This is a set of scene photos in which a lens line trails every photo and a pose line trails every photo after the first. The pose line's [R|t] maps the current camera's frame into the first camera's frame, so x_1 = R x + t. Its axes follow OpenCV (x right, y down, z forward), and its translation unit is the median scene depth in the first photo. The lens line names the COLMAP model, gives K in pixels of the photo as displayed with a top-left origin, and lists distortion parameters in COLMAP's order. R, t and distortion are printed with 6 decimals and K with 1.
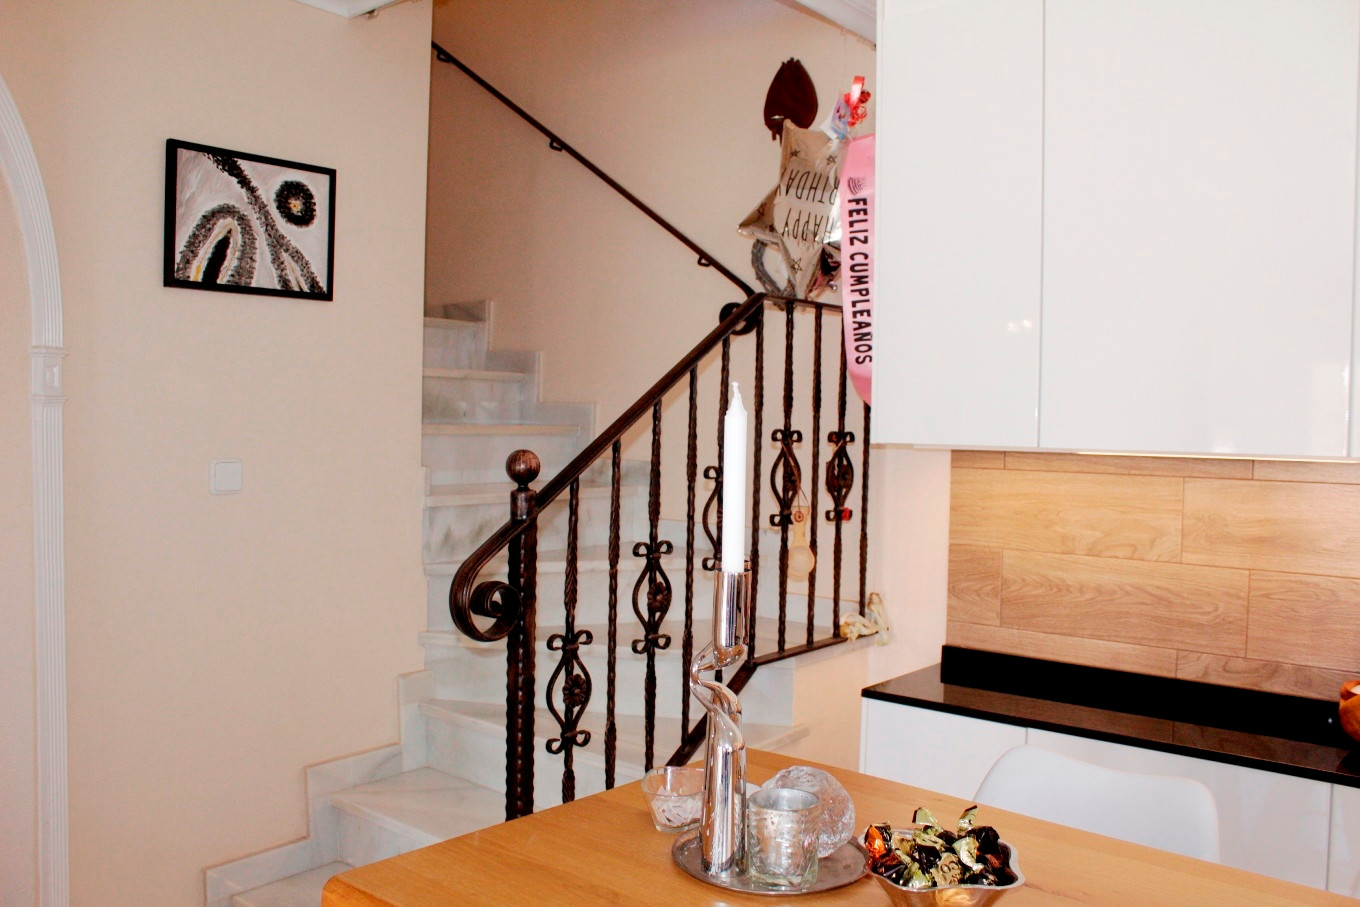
lens RADIAL K [[1106.7, 0, 703.7], [0, 1106.7, 452.6], [0, 0, 1]] dist [-0.159588, 0.152274]
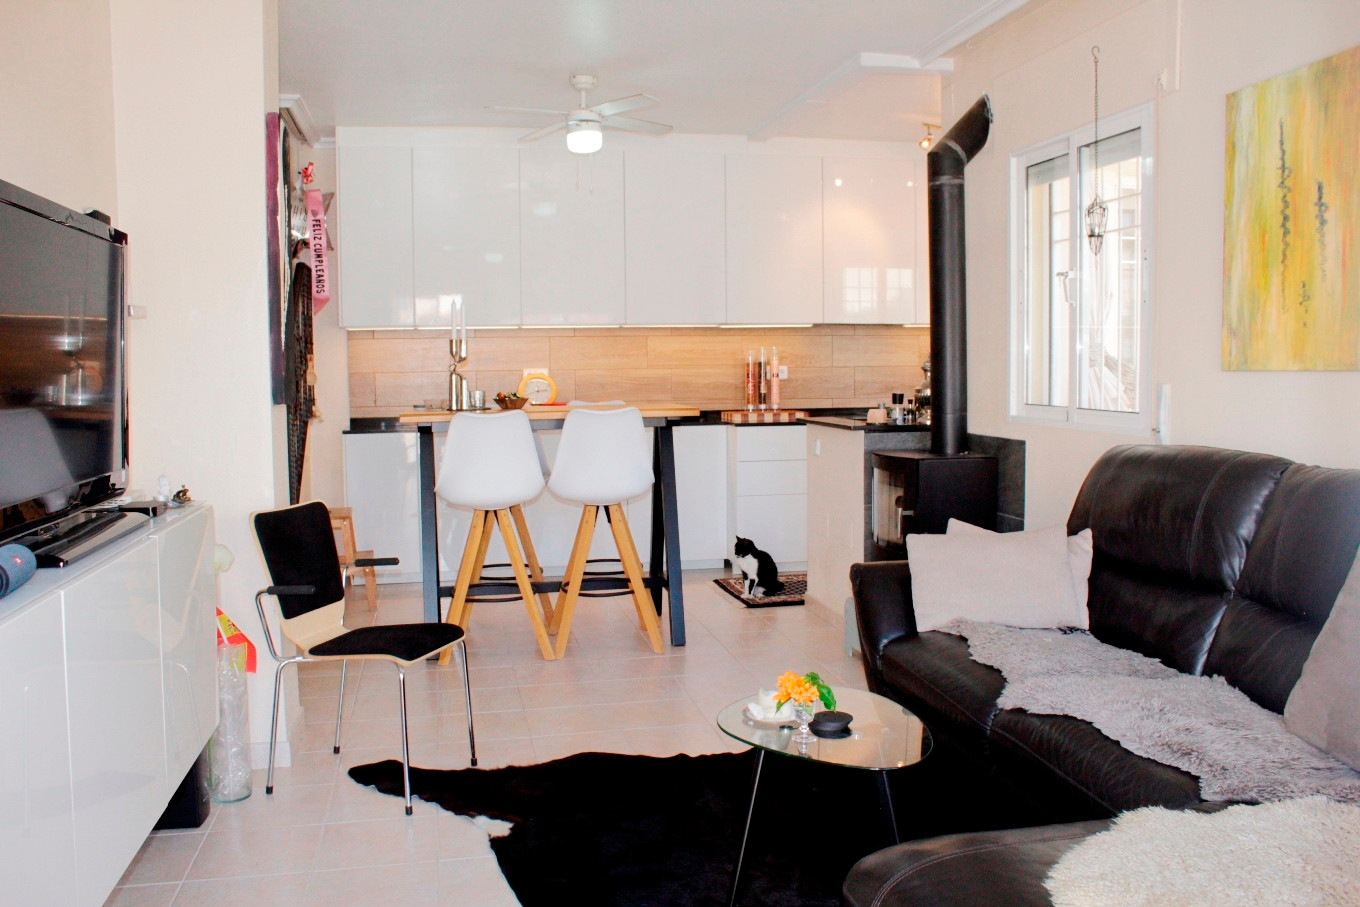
lens RADIAL K [[1133.8, 0, 684.8], [0, 1133.8, 458.8], [0, 0, 1]] dist [-0.146502, 0.133586]
pose [[0.632316, -0.105544, 0.767488, -1.279784], [0.038115, 0.993715, 0.105252, 0.048967], [-0.773773, -0.037300, 0.632364, -1.132029]]
